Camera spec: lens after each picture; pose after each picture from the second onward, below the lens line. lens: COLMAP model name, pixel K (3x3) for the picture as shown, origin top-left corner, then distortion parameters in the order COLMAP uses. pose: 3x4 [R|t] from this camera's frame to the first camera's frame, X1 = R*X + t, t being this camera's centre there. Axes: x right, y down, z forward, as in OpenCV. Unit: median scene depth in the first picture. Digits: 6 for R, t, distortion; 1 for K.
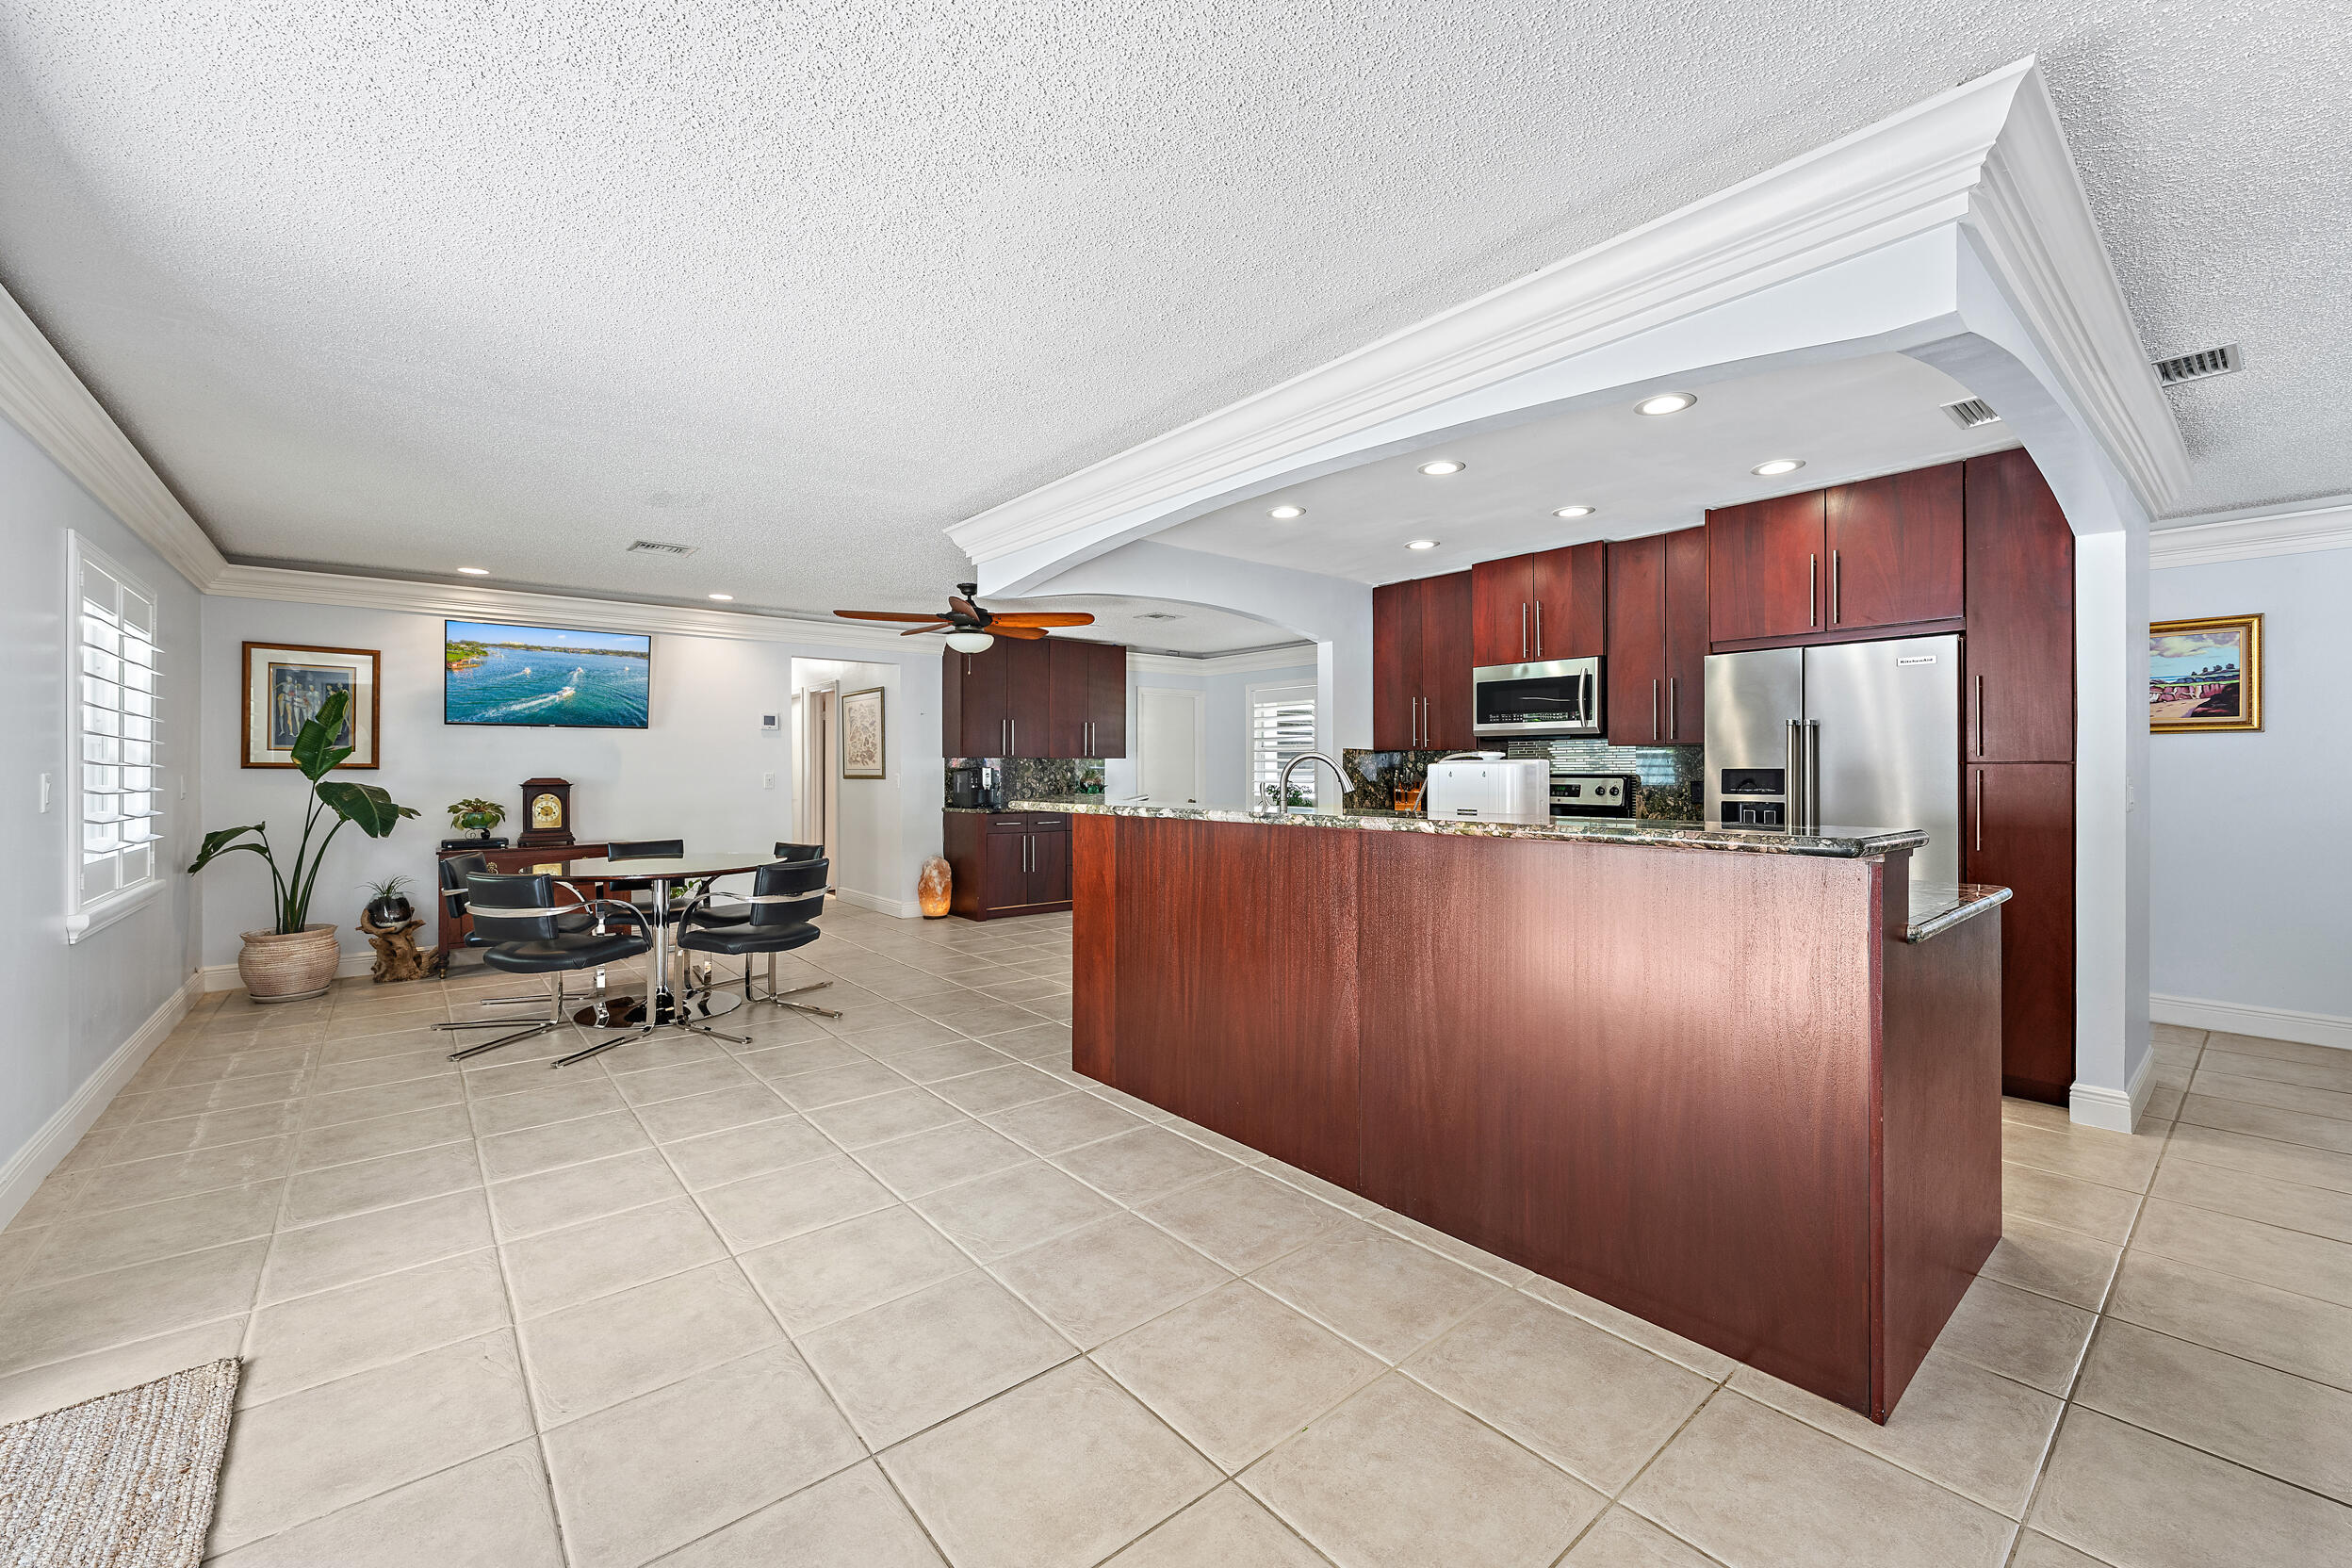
lens RADIAL K [[935.1, 0, 1172.0], [0, 935.1, 774.7], [0, 0, 1]] dist [-0.000216, -0.000275]
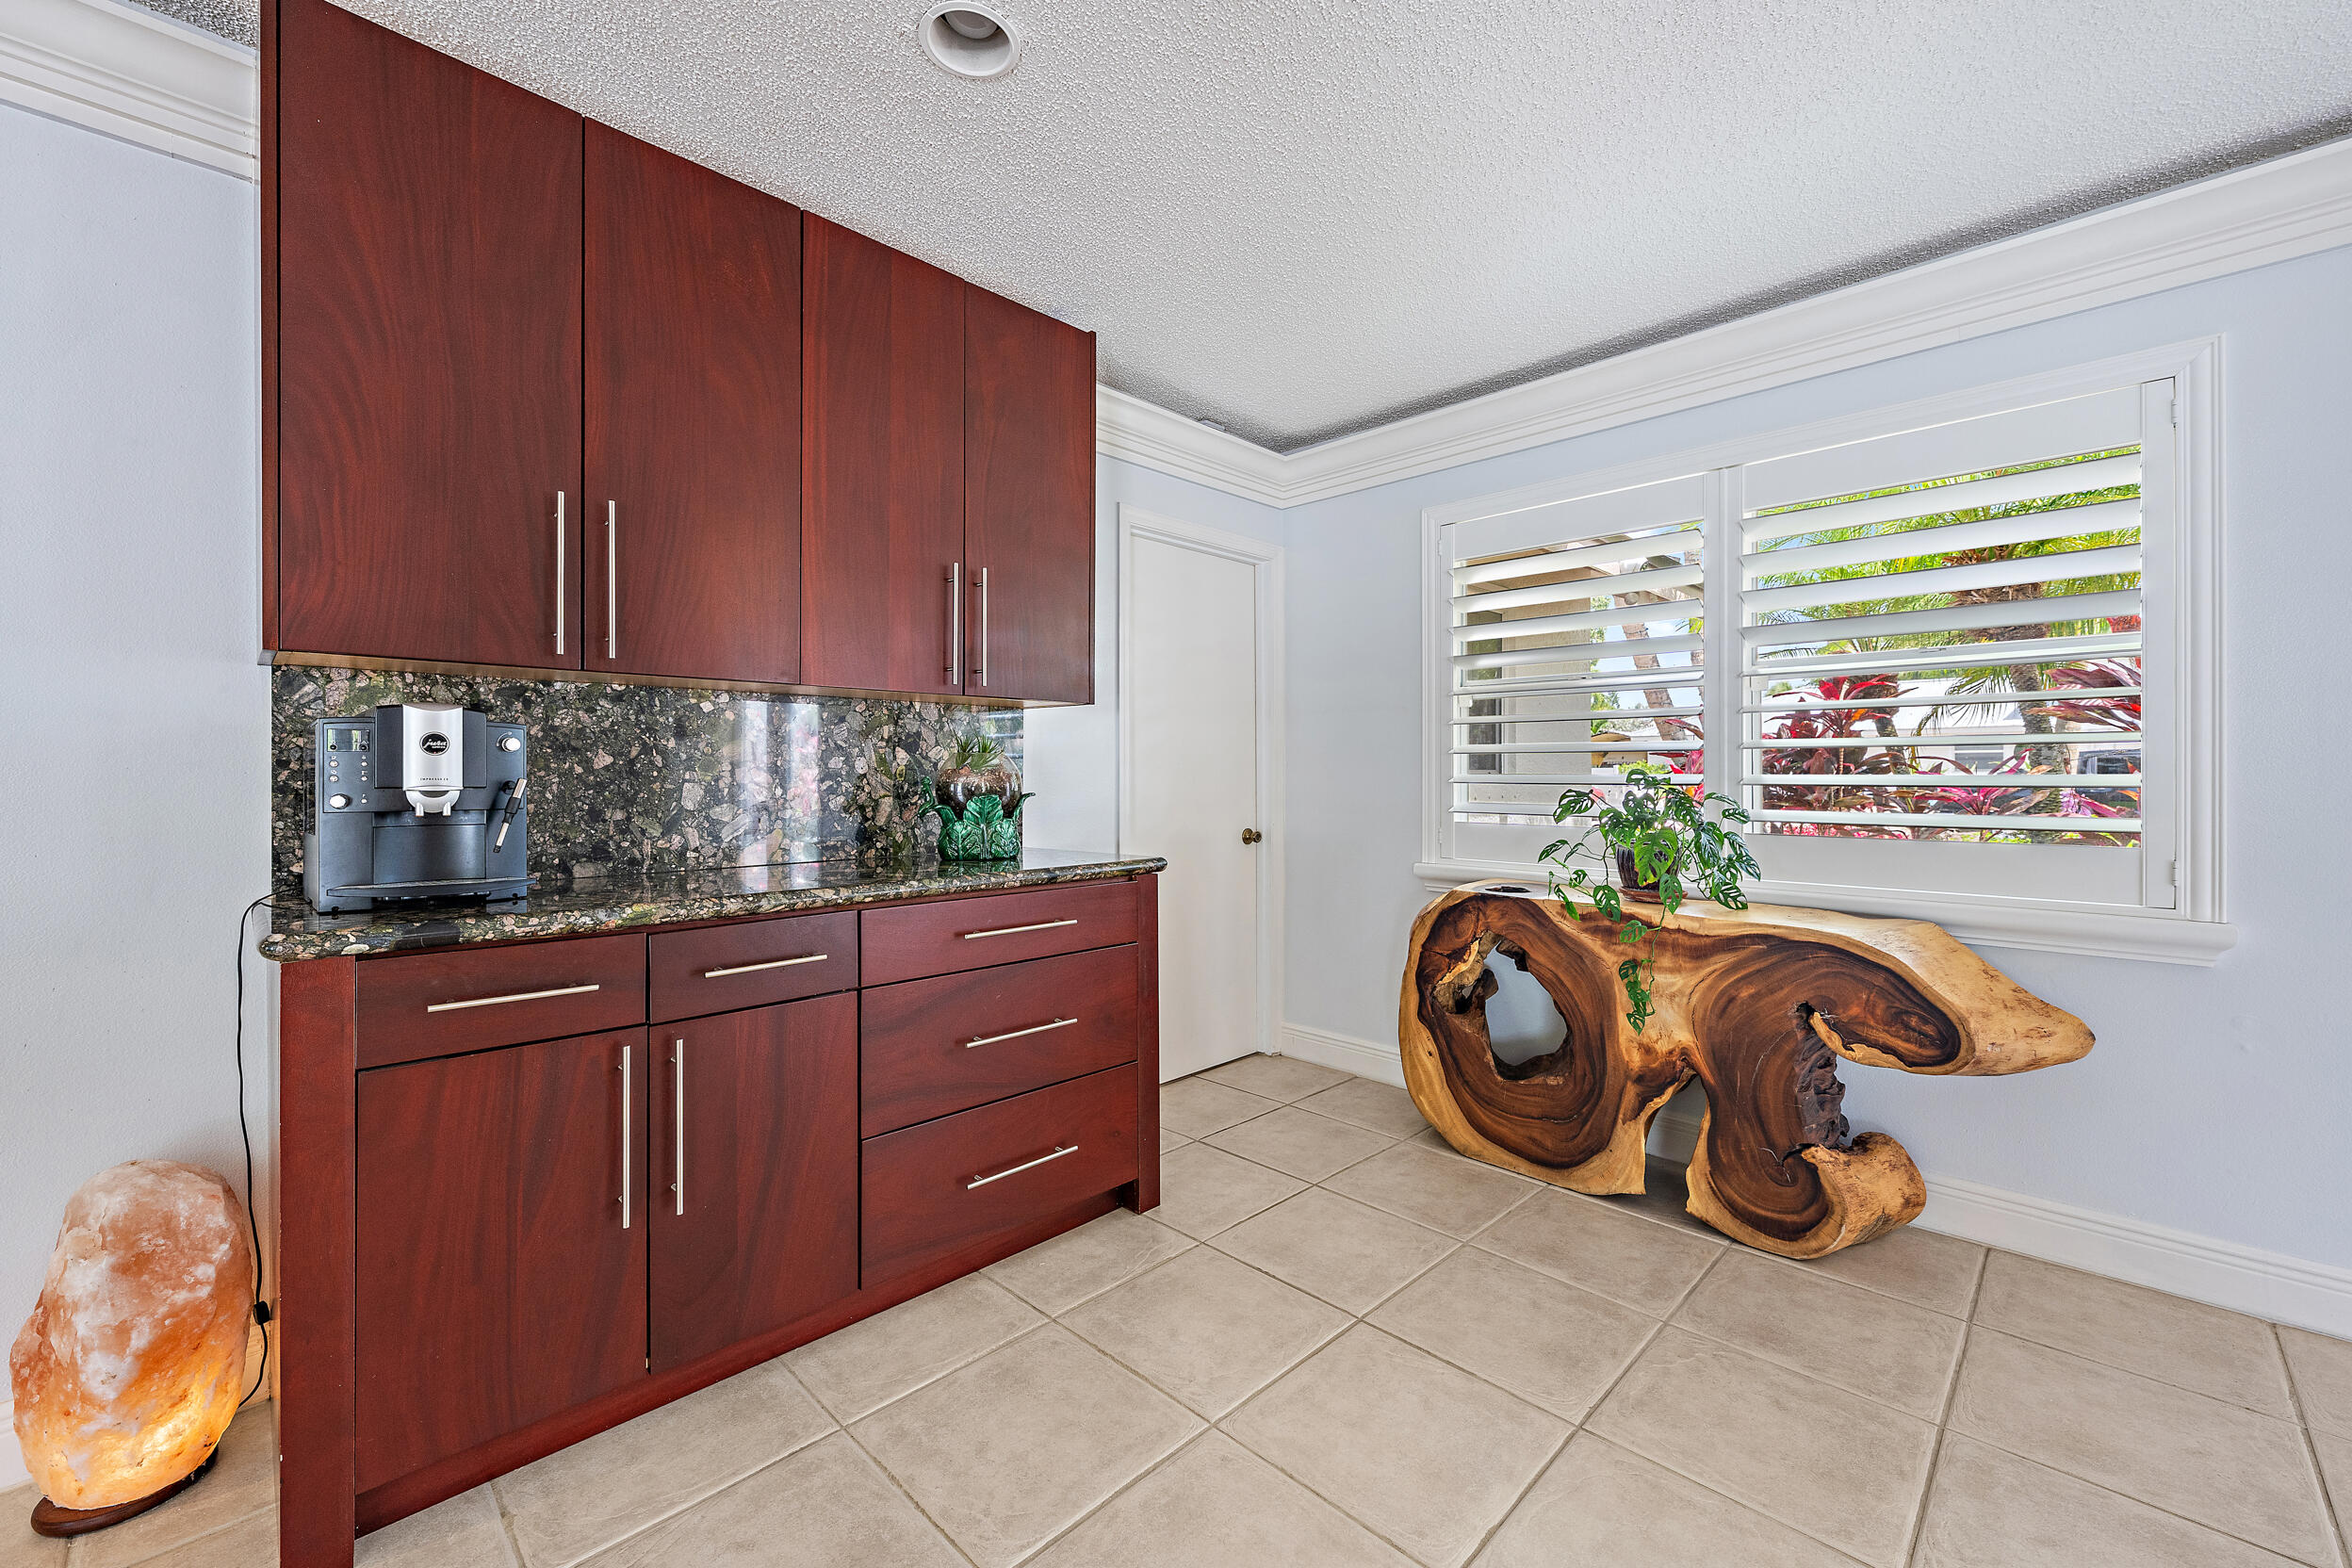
lens RADIAL K [[935.1, 0, 1179.6], [0, 935.1, 779.9], [0, 0, 1]] dist [-0.000216, -0.000275]
pose [[0.995040, -0.001279, 0.099463, -0.051830], [0.001136, 0.999998, 0.001502, 0.007095], [-0.099465, -0.001382, 0.995040, 0.693187]]
